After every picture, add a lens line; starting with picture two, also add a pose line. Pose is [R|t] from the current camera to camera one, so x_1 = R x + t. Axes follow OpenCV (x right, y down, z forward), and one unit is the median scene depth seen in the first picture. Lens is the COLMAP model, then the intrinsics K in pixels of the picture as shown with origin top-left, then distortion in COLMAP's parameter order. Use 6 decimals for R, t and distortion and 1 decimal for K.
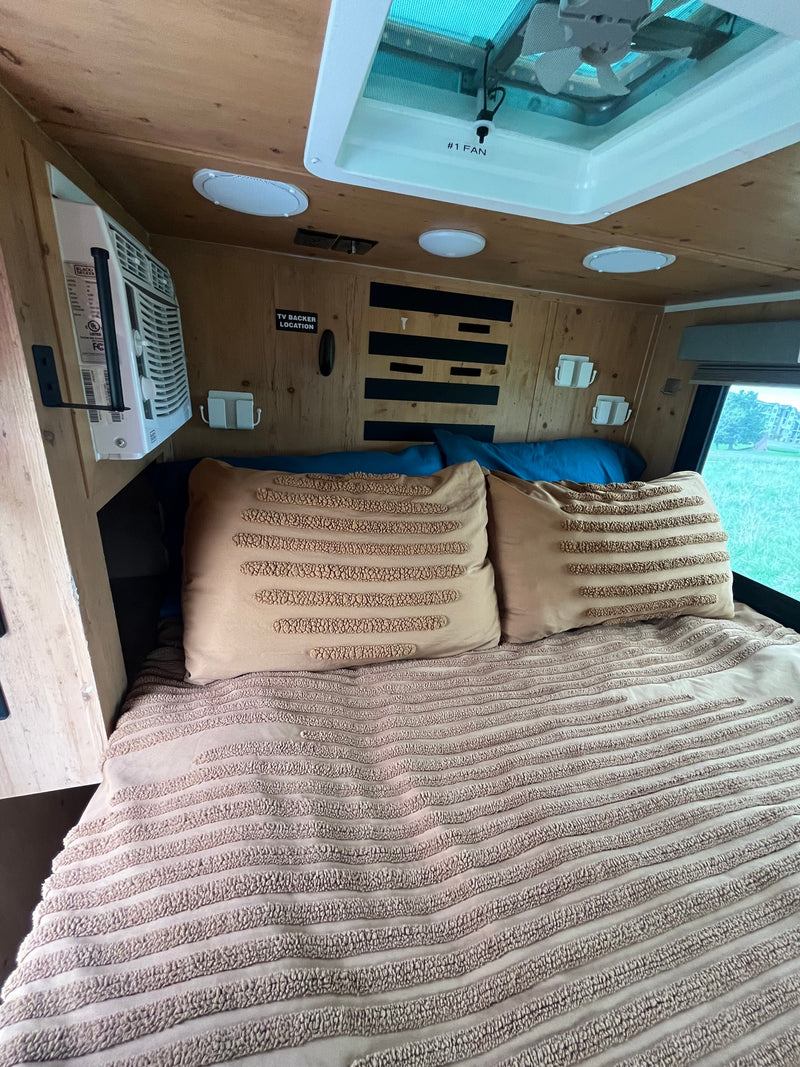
lens RADIAL K [[436.5, 0, 398.4], [0, 436.5, 531.7], [0, 0, 1]] dist [-0.001188, -0.000181]
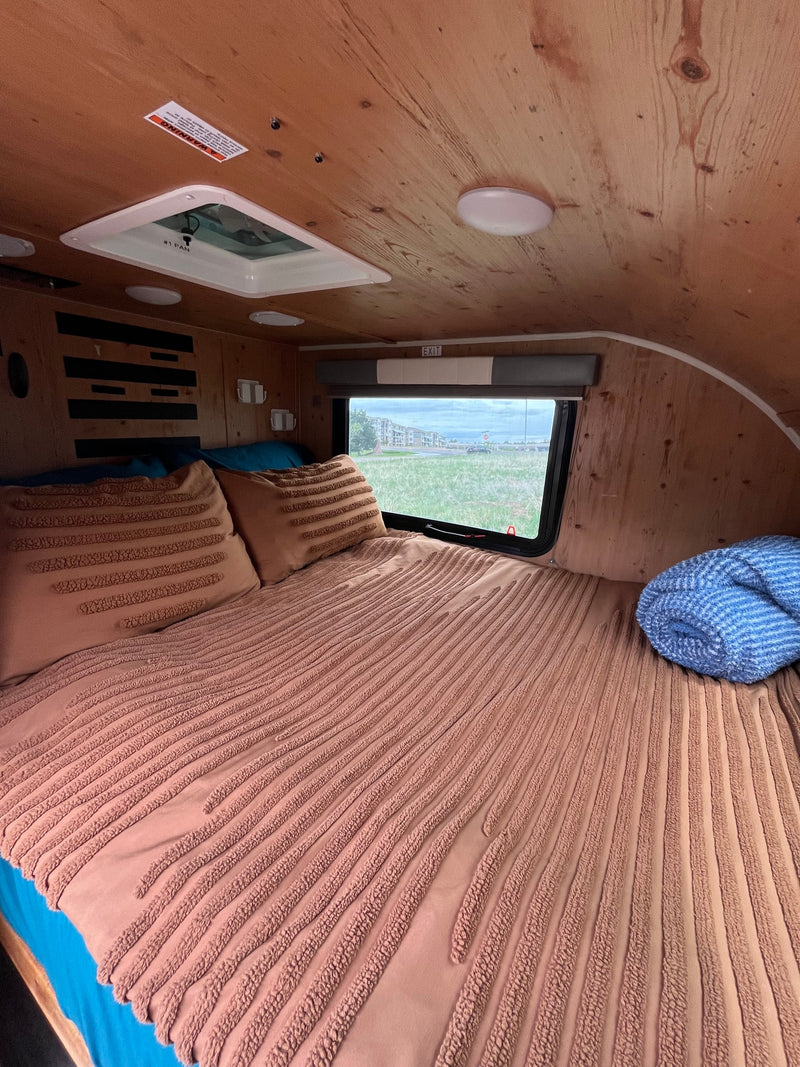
lens RADIAL K [[436.5, 0, 398.4], [0, 436.5, 531.7], [0, 0, 1]] dist [-0.001188, -0.000181]
pose [[0.738421, -0.216243, 0.638727, -0.257442], [0.252288, 0.966993, 0.035714, 0.136983], [-0.625368, 0.134771, 0.768604, -0.300995]]
